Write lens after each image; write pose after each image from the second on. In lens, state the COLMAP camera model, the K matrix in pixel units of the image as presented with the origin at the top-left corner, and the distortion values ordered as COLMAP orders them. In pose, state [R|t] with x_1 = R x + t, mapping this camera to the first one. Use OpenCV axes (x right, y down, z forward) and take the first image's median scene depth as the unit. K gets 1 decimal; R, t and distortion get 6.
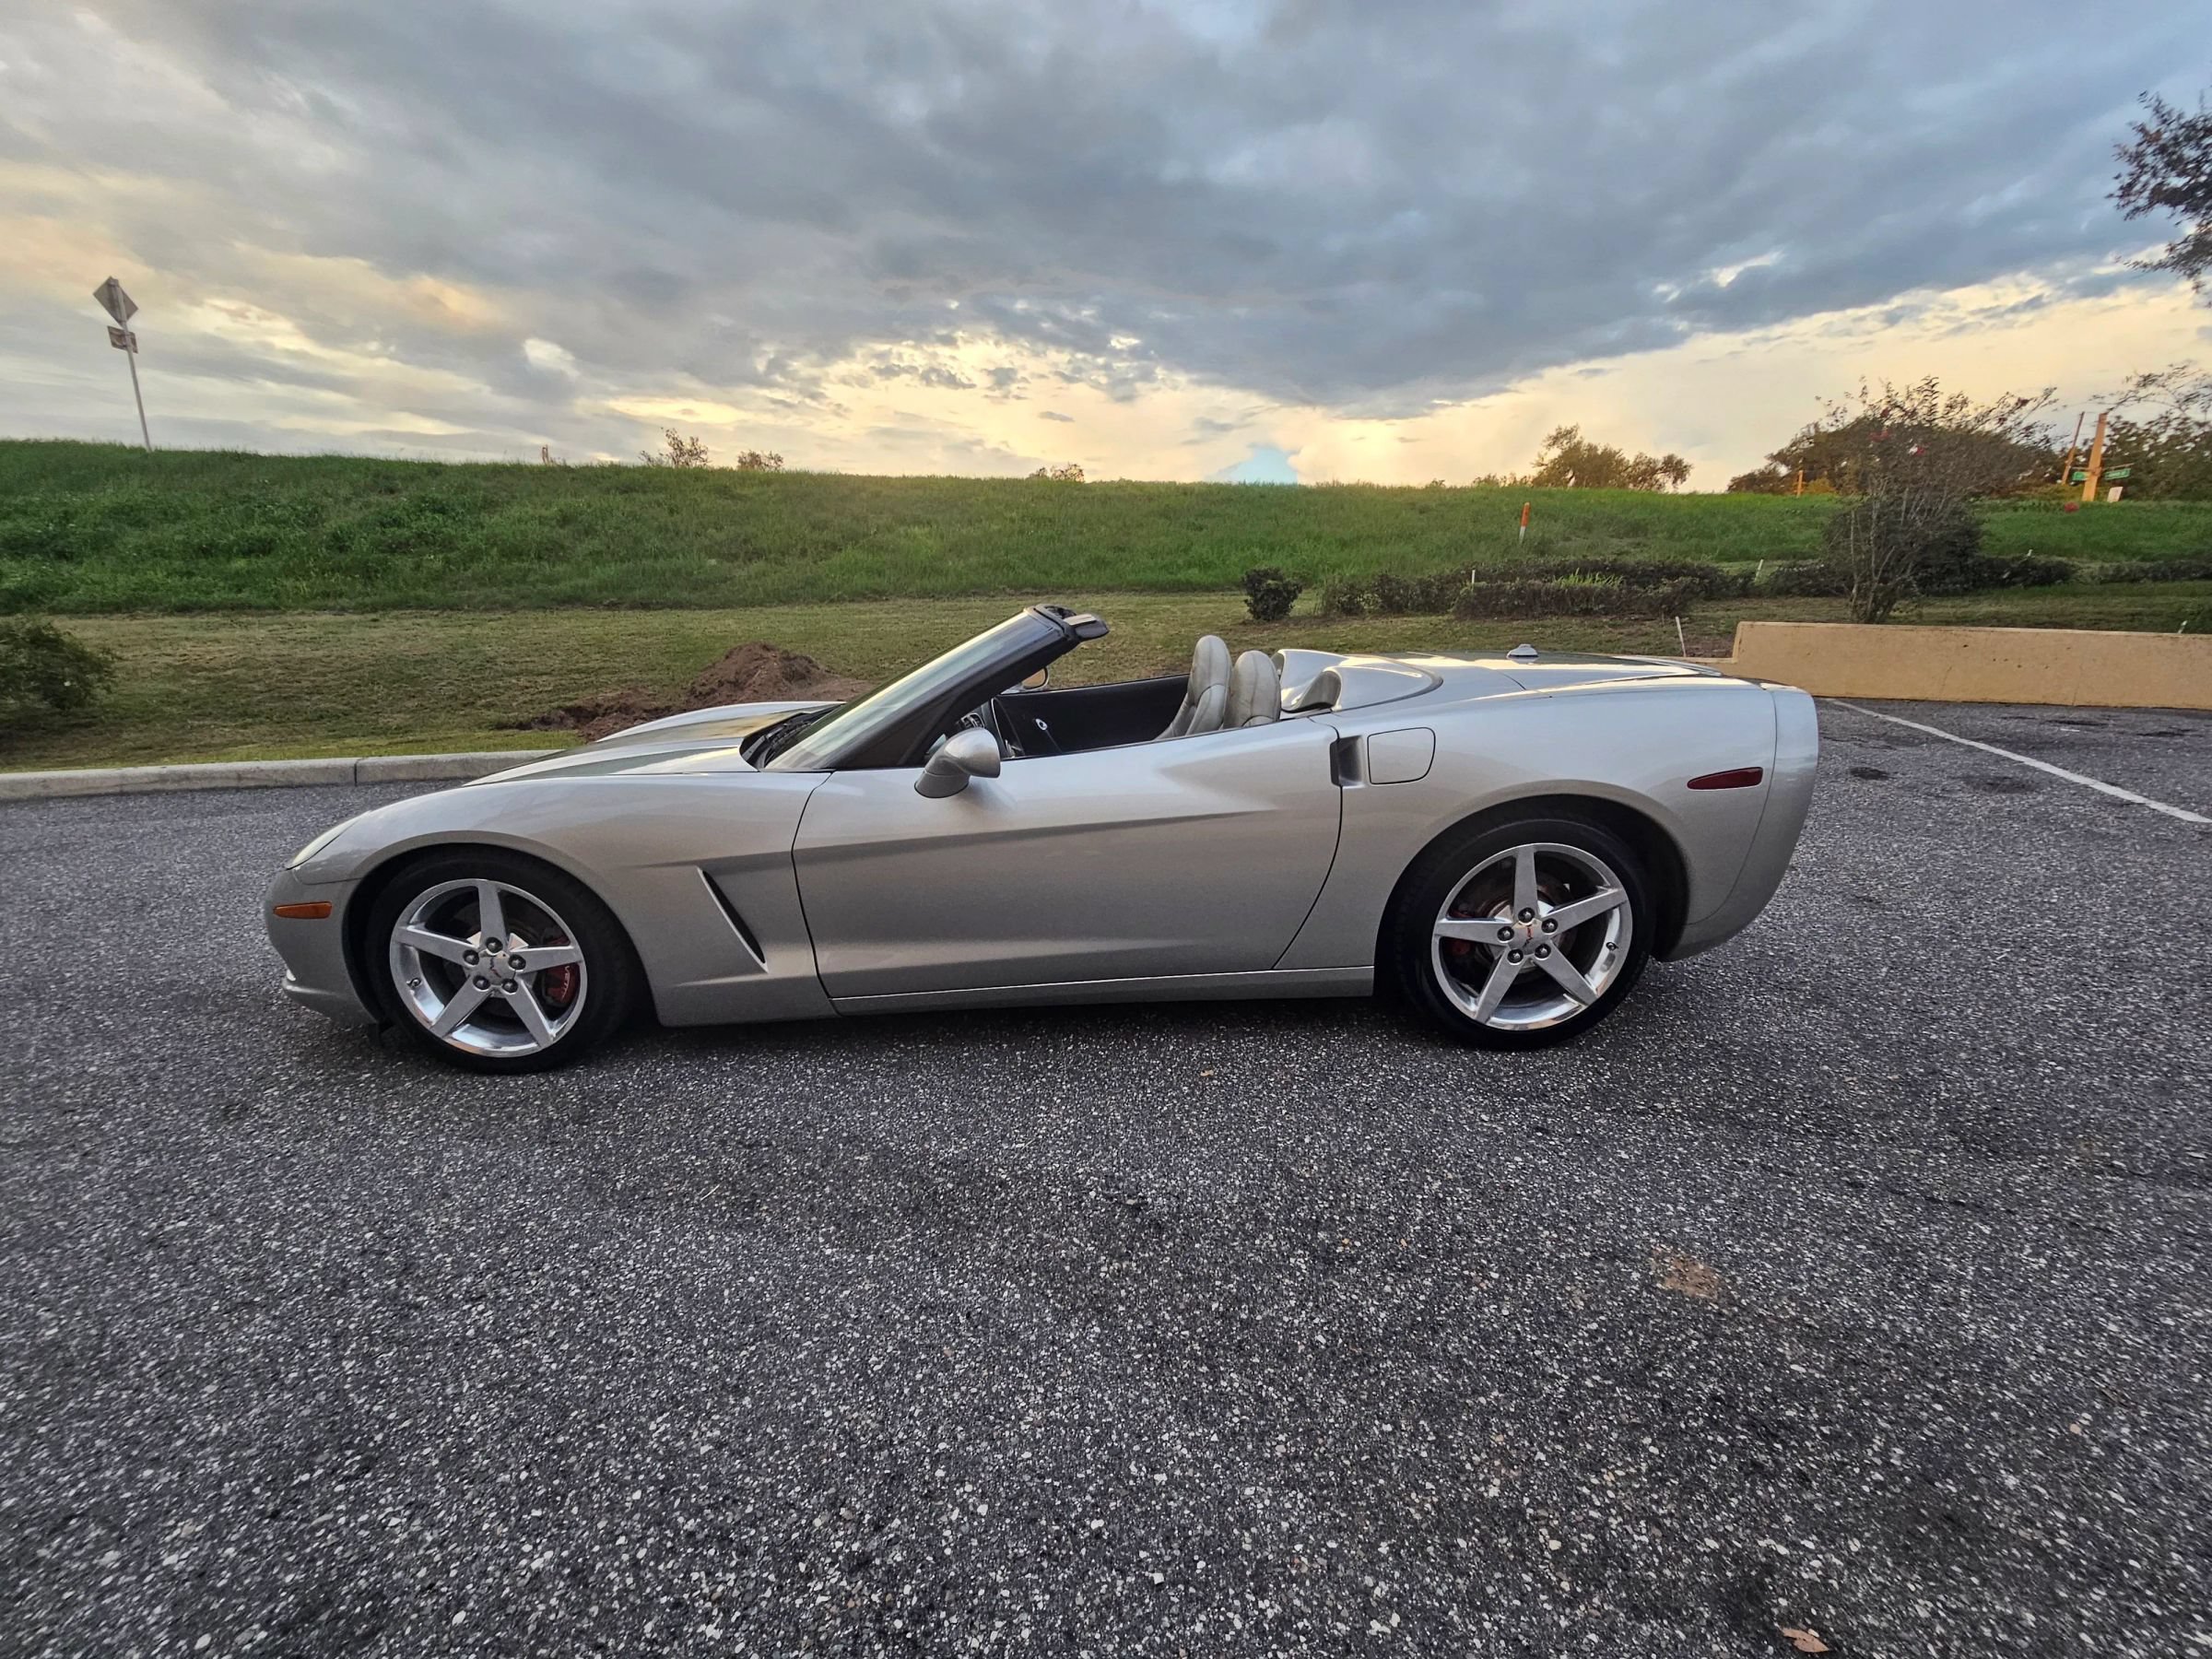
lens RADIAL K [[912.6, 0, 1102.3], [0, 912.6, 830.0], [0, 0, 1]] dist [-0.001601, -0.000042]
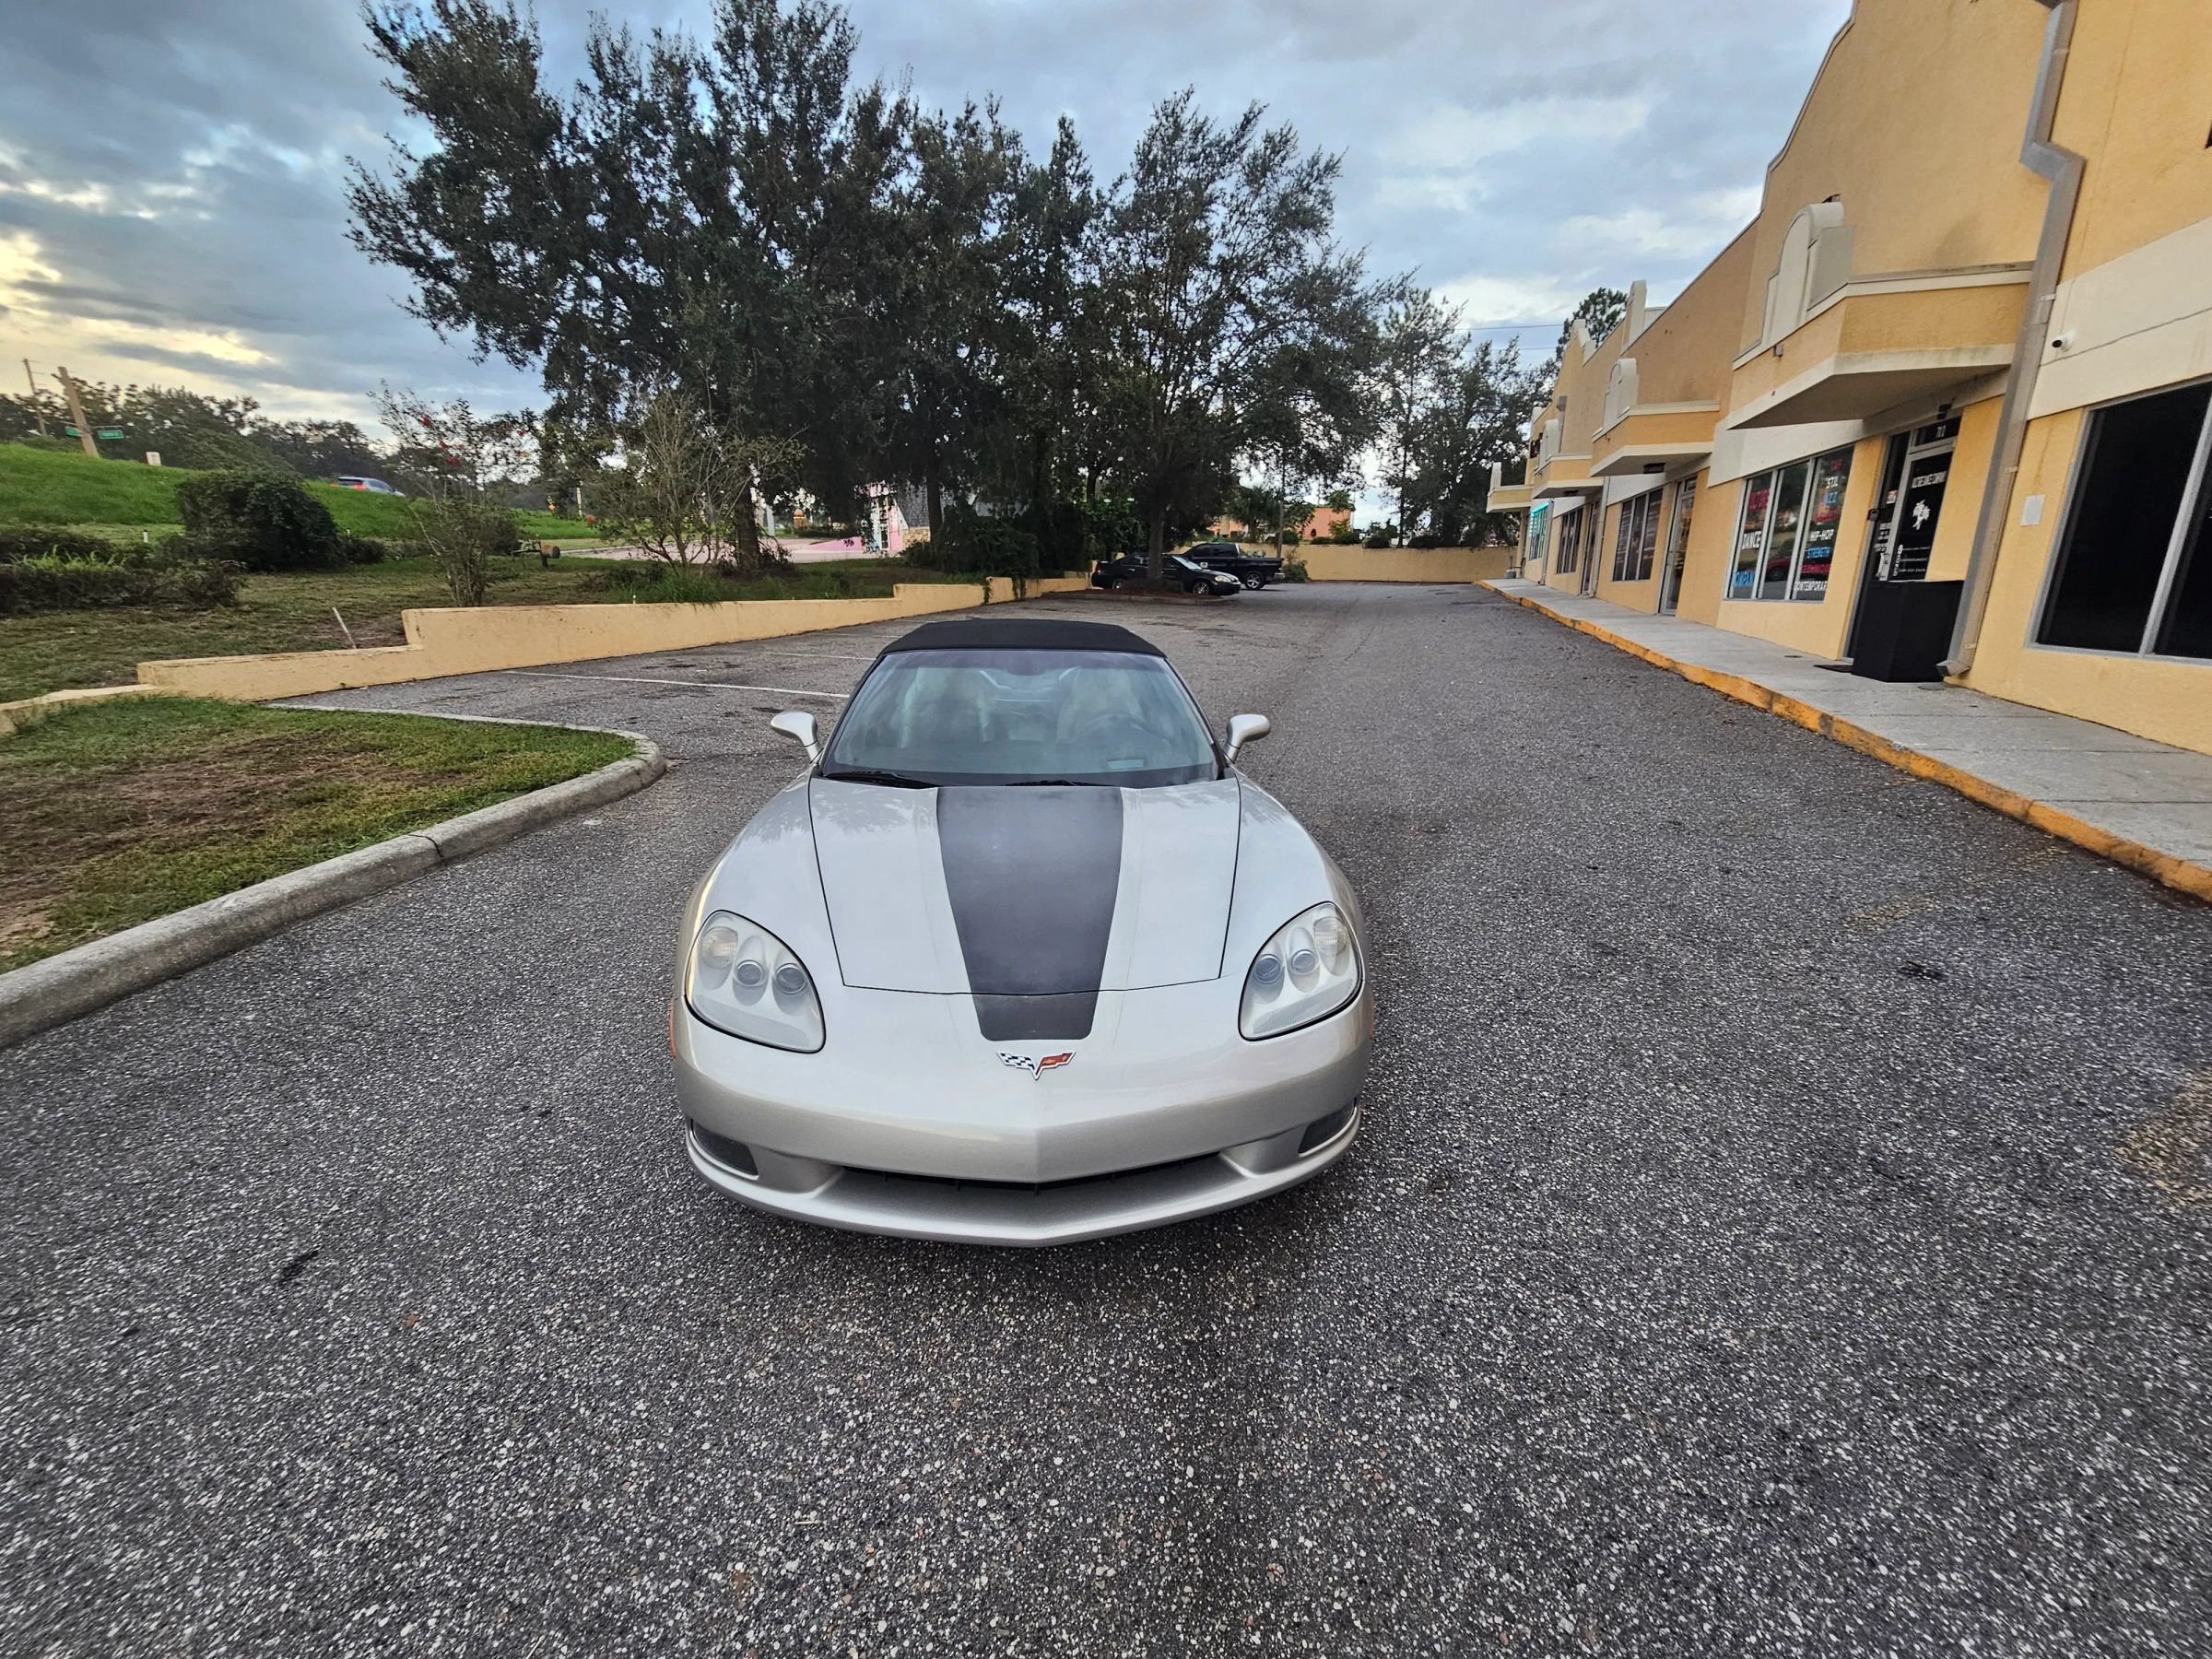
lens RADIAL K [[912.0, 0, 1100.7], [0, 912.0, 833.9], [0, 0, 1]] dist [-0.001883, 0.000508]
pose [[-0.071425, -0.285448, 0.955729, -0.462493], [0.237784, 0.925678, 0.294243, -0.119562], [-0.968689, 0.248273, 0.001759, 0.325957]]
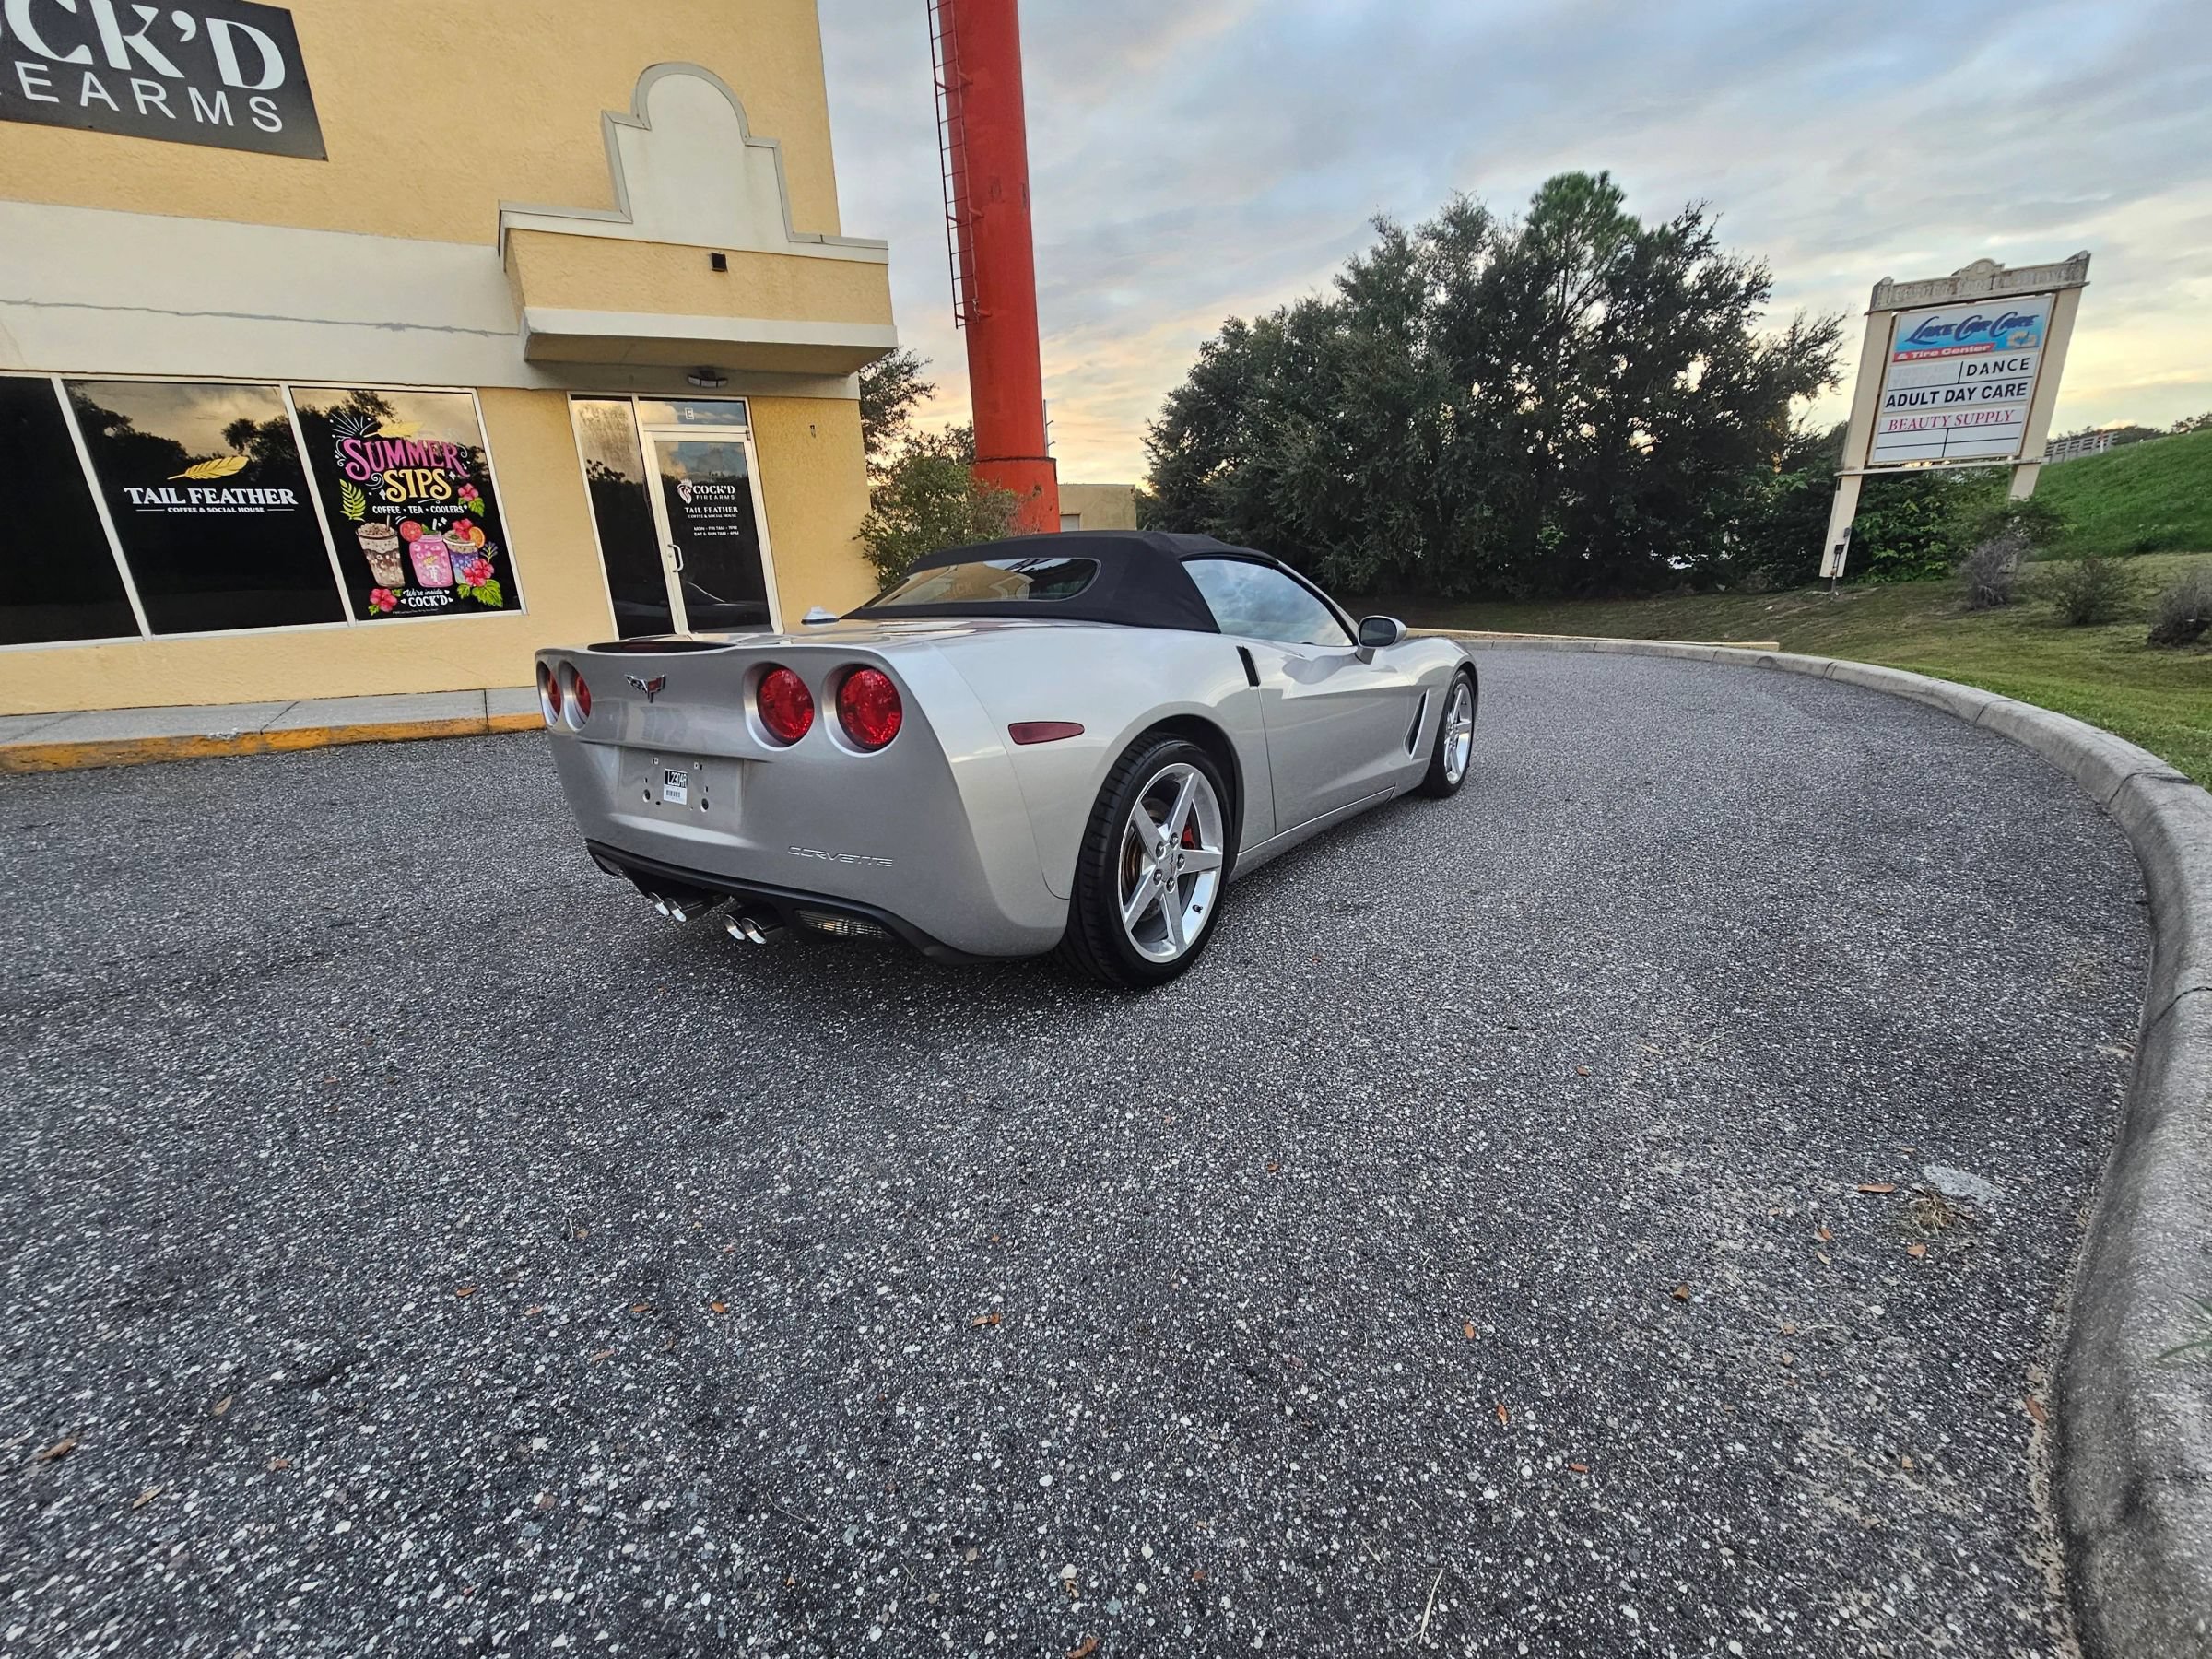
lens RADIAL K [[908.7, 0, 1102.5], [0, 908.7, 835.1], [0, 0, 1]] dist [-0.000650, -0.000545]
pose [[-0.599883, 0.239505, -0.763399, 0.335880], [-0.157346, 0.900196, 0.406066, -0.133594], [0.784463, 0.363709, -0.502327, 0.578637]]
